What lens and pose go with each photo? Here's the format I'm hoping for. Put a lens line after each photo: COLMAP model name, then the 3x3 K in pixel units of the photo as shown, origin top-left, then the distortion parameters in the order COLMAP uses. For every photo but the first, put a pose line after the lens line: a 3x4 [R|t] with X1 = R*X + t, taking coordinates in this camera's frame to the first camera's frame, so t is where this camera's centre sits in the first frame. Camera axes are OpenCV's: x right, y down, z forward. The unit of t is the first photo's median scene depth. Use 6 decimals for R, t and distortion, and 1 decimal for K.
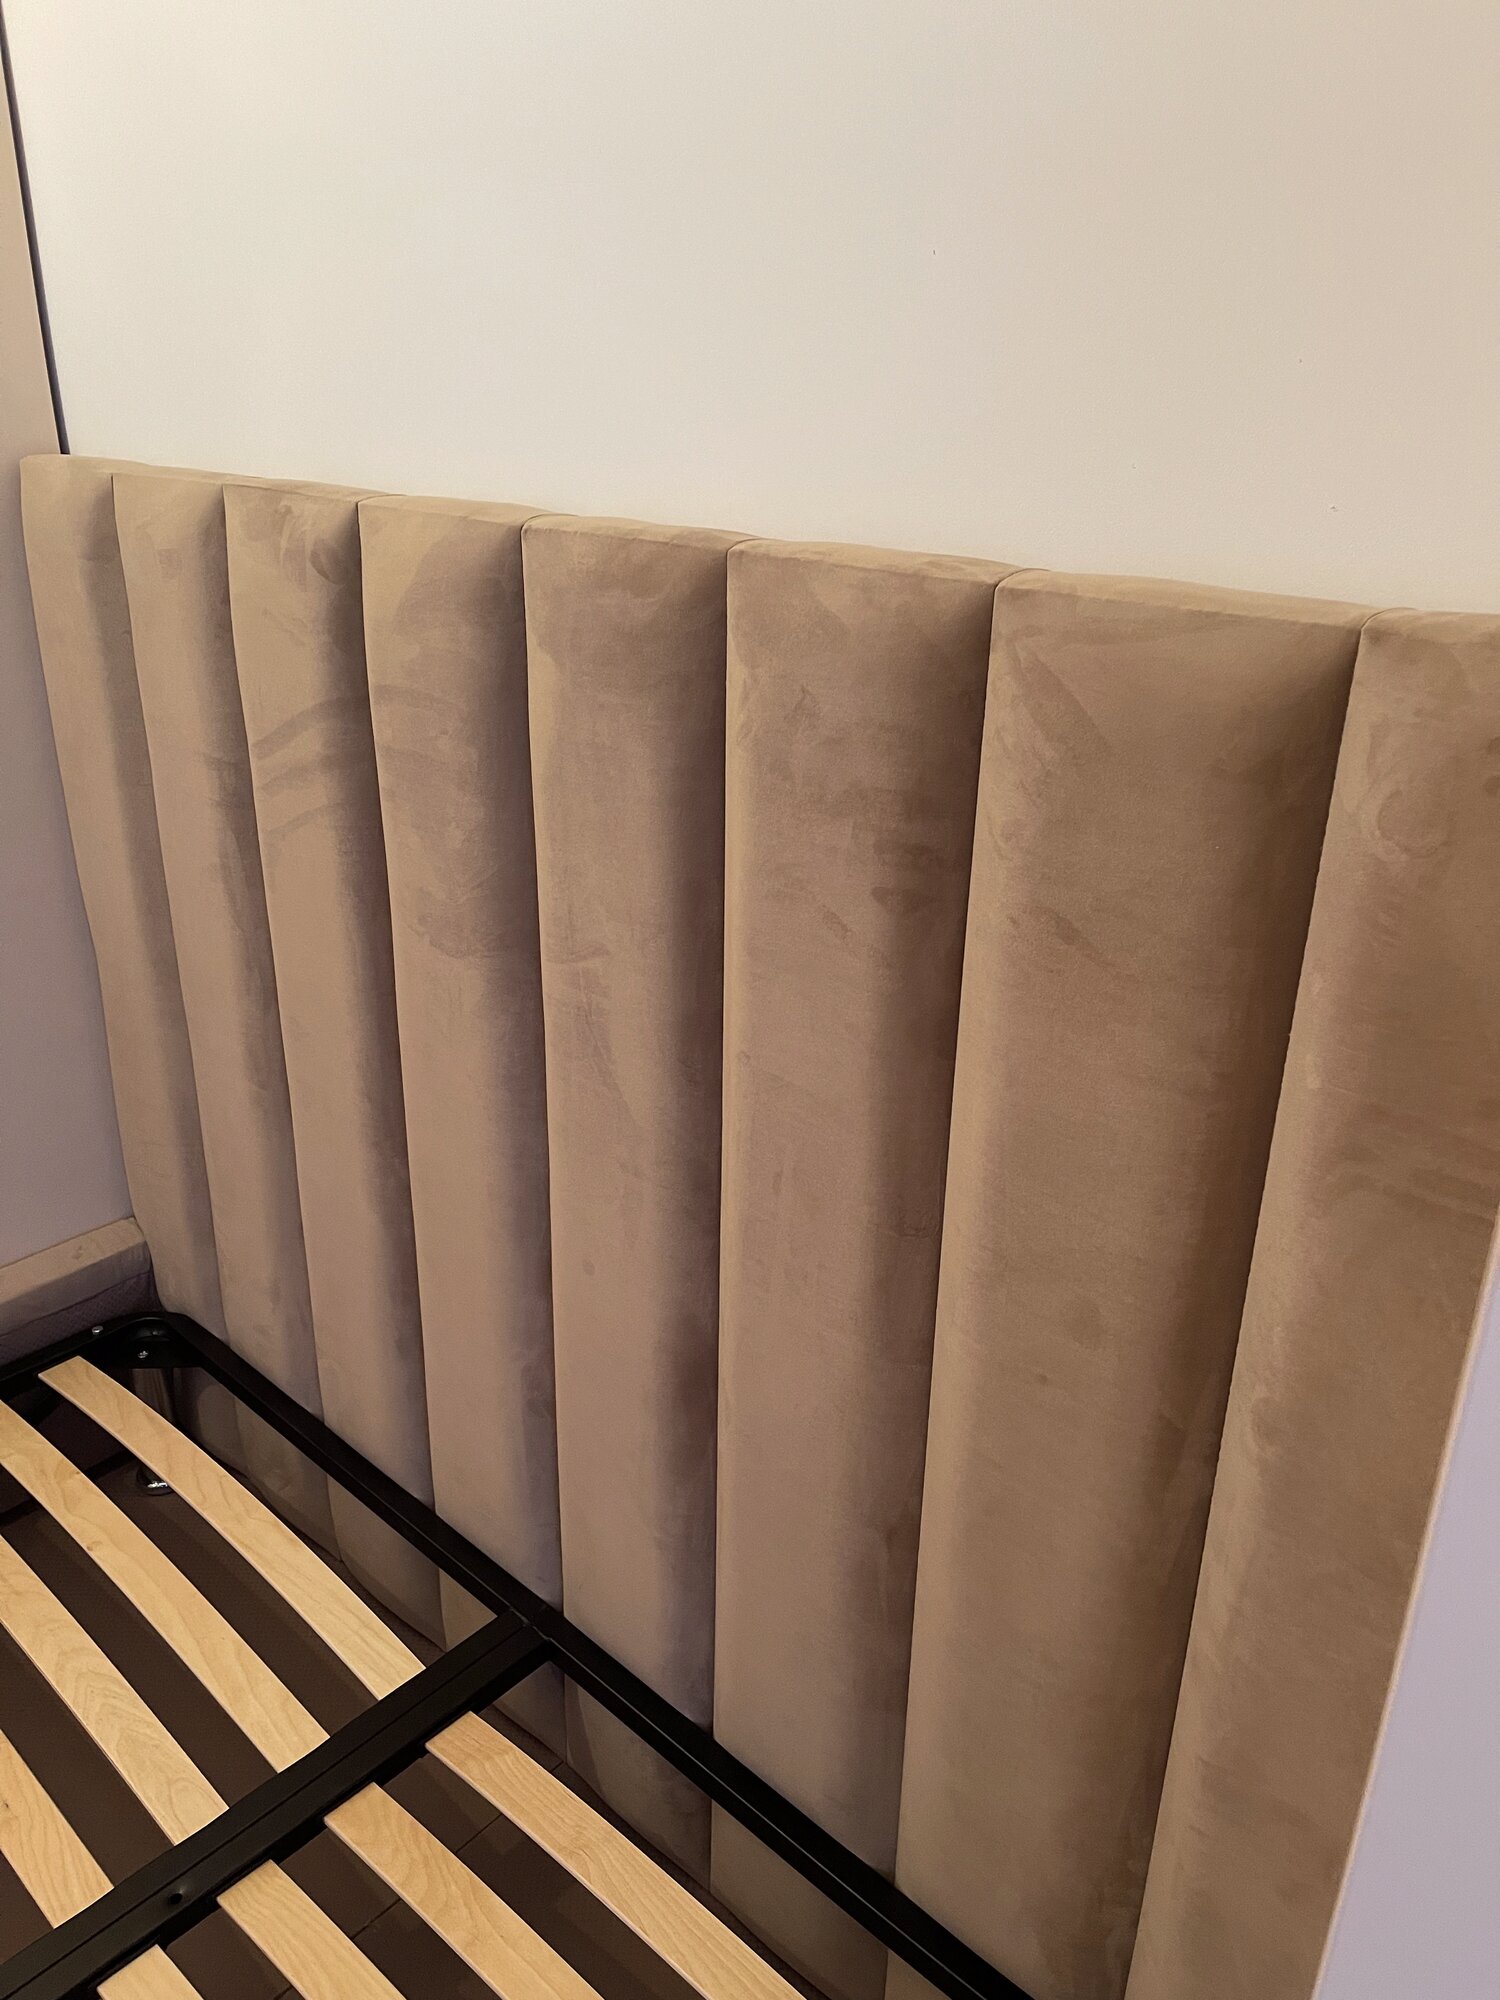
lens RADIAL K [[1495.0, 0, 759.9], [0, 1495.0, 1014.0], [0, 0, 1]] dist [0.069038, -0.088741]
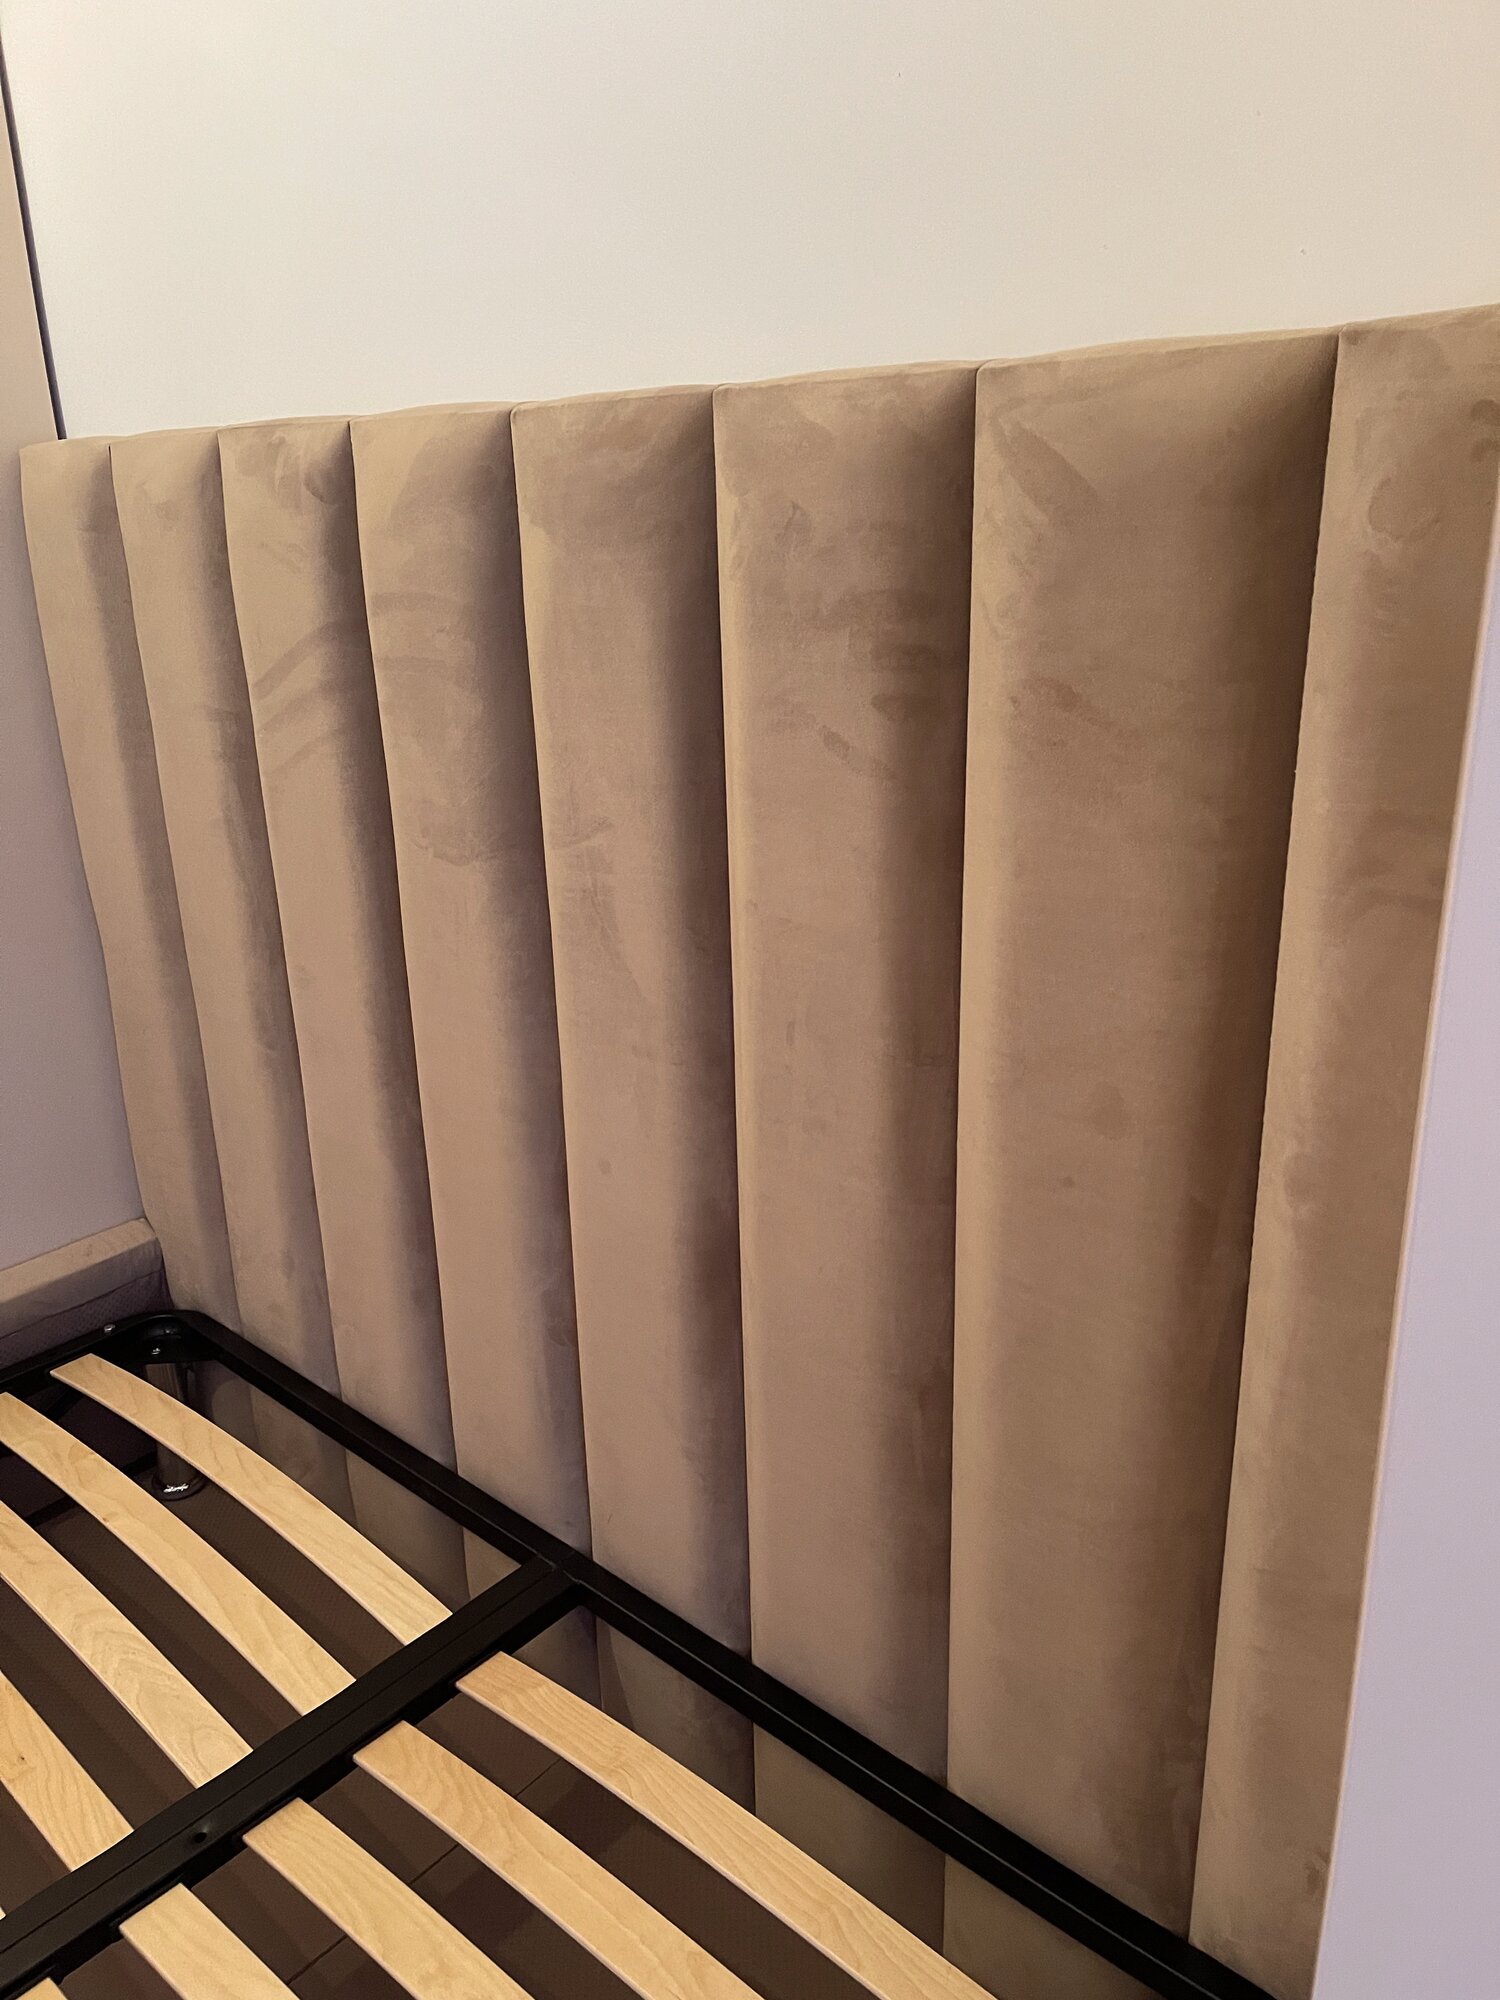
lens RADIAL K [[1495.0, 0, 761.6], [0, 1495.0, 1024.6], [0, 0, 1]] dist [0.069038, -0.088741]
pose [[0.998946, -0.045901, -0.000809, -0.006046], [0.045738, 0.996621, -0.068228, 0.159804], [0.003938, 0.068119, 0.997669, 0.008620]]
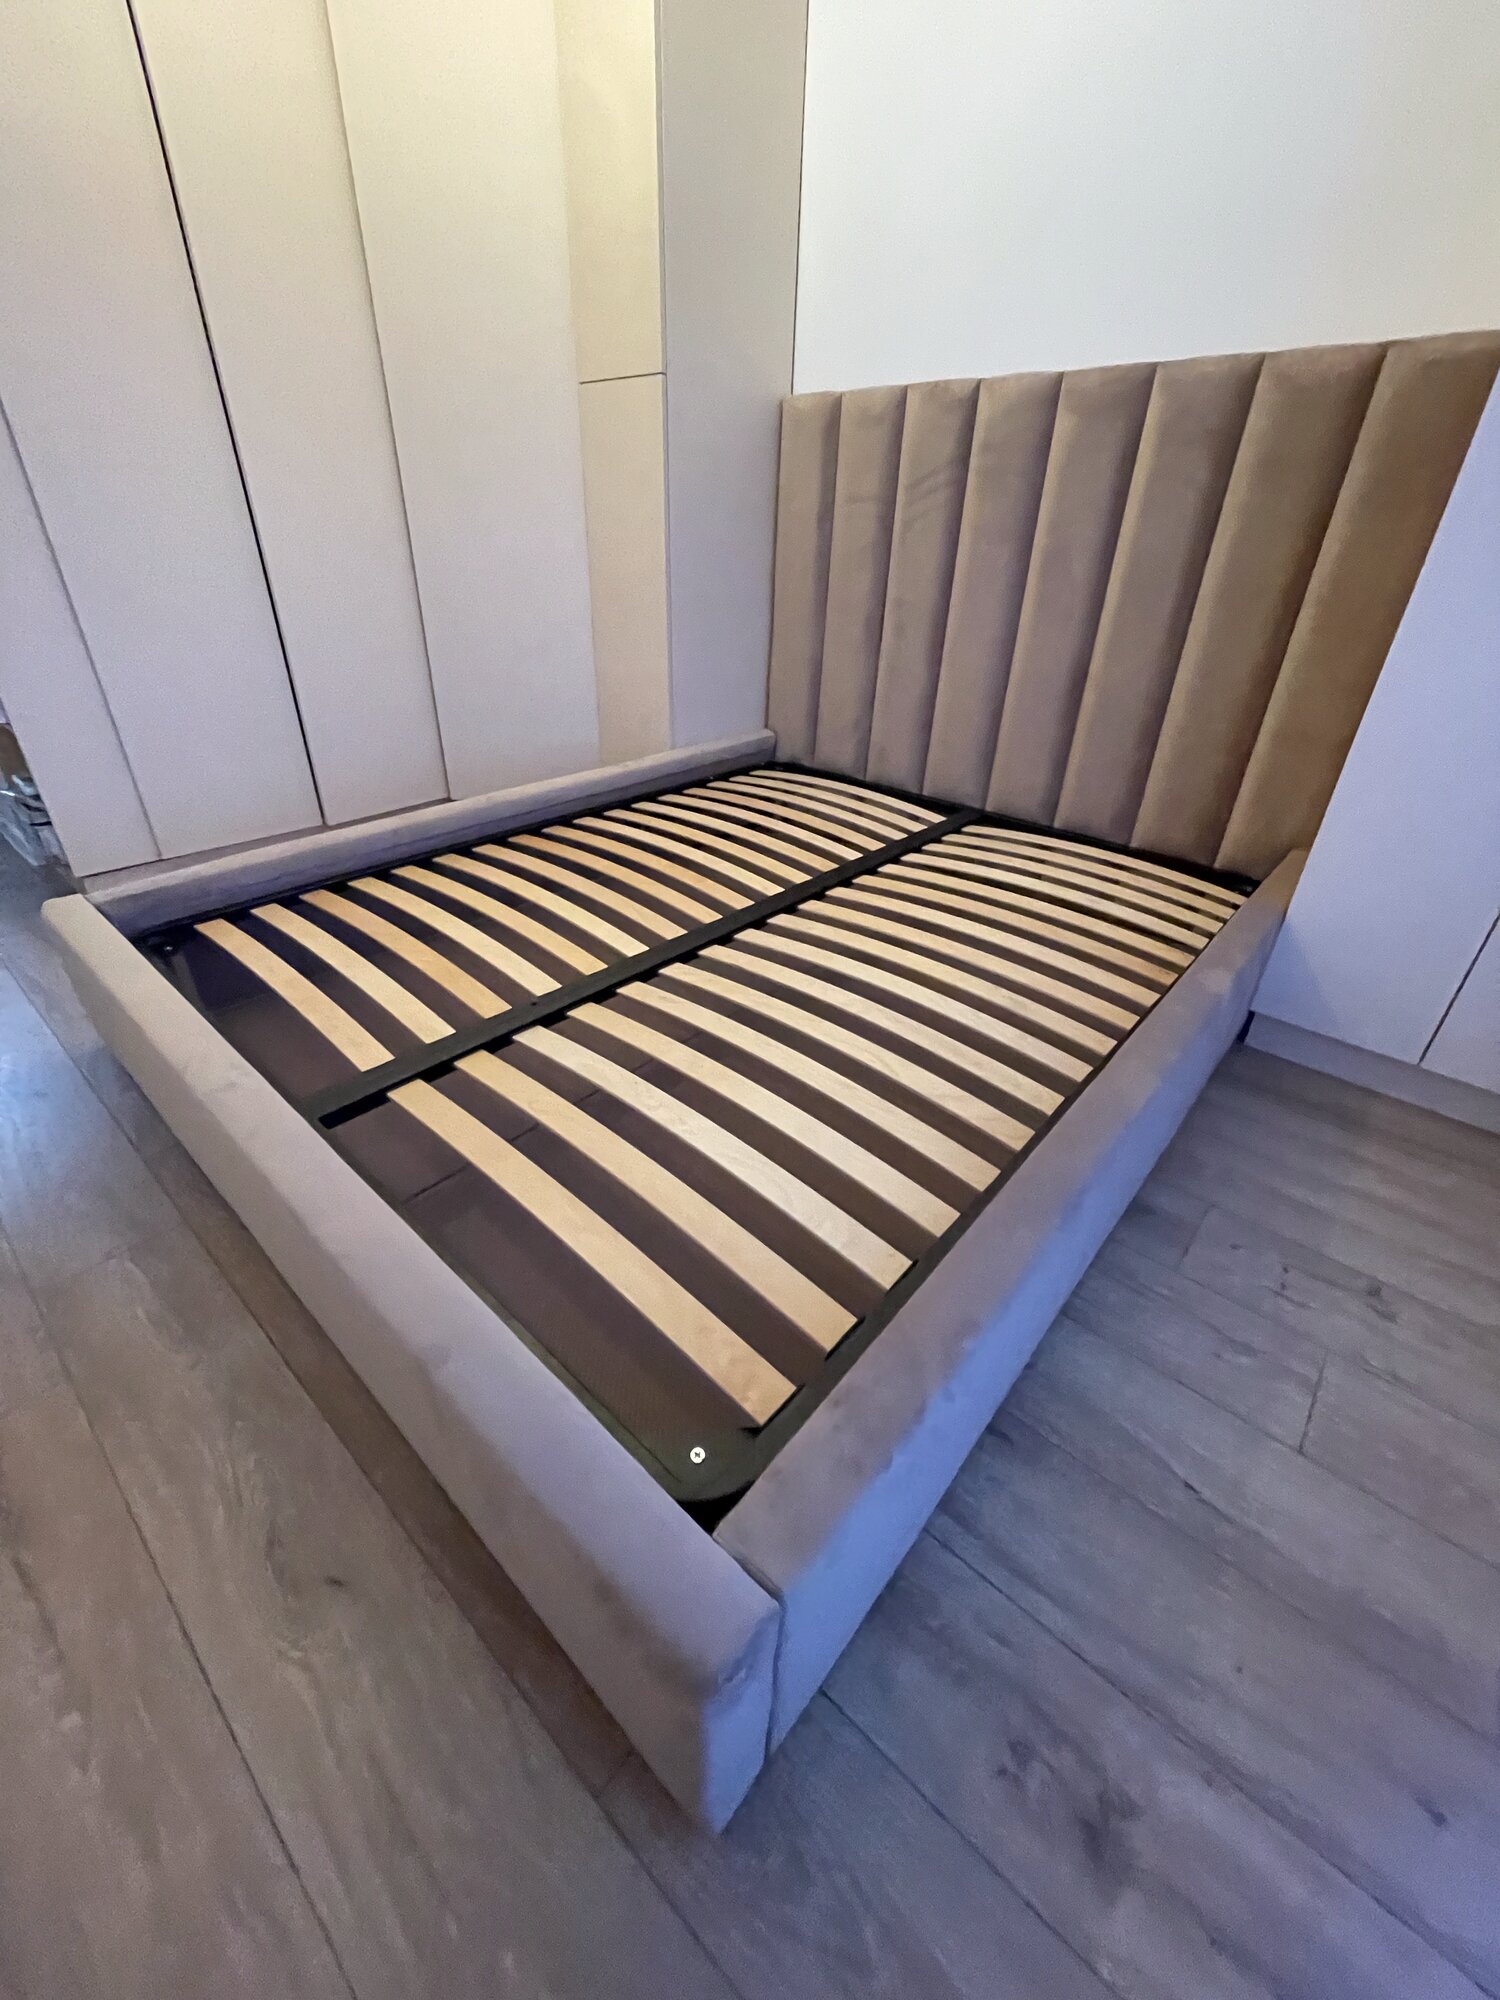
lens RADIAL K [[800.0, 0, 753.1], [0, 800.0, 992.5], [0, 0, 1]] dist [-0.009089, 0.002026]
pose [[0.999754, 0.005209, 0.021539, -0.787854], [-0.007640, 0.993410, 0.114362, 0.730557], [-0.020801, -0.114498, 0.993206, -0.732884]]
